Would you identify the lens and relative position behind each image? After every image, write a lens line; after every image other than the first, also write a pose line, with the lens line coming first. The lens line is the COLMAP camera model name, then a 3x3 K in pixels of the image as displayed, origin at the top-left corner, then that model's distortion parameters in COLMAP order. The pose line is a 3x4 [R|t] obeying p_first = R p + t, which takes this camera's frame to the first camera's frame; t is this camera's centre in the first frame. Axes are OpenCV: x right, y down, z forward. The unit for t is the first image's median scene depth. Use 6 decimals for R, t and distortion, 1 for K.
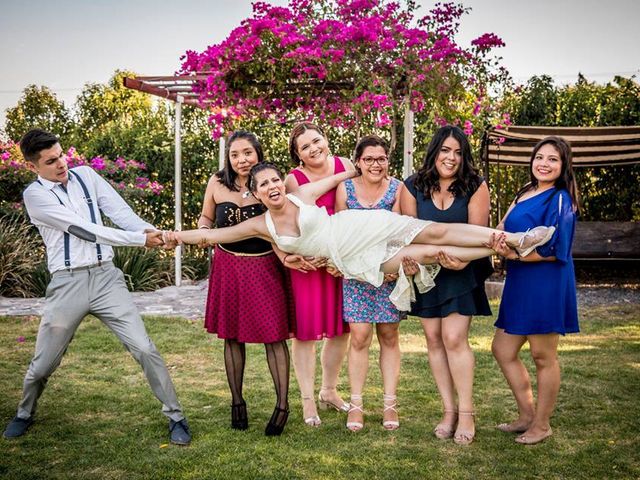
lens RADIAL K [[815.0, 0, 320.0], [0, 815.0, 240.0], [0, 0, 1]] dist [-0.041215, 0.000059]
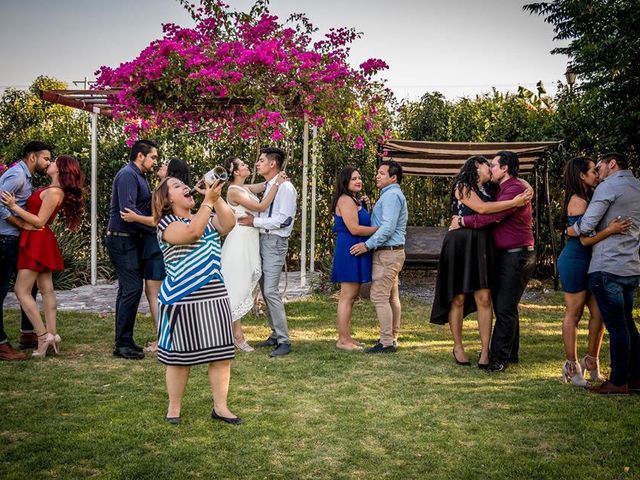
lens RADIAL K [[836.1, 0, 320.0], [0, 836.1, 240.0], [0, 0, 1]] dist [-0.065215, 0.323717]
pose [[0.997143, 0.005331, 0.075347, 0.044050], [-0.005085, 0.999981, -0.003449, -0.000211], [-0.075364, 0.003056, 0.997151, -0.127247]]
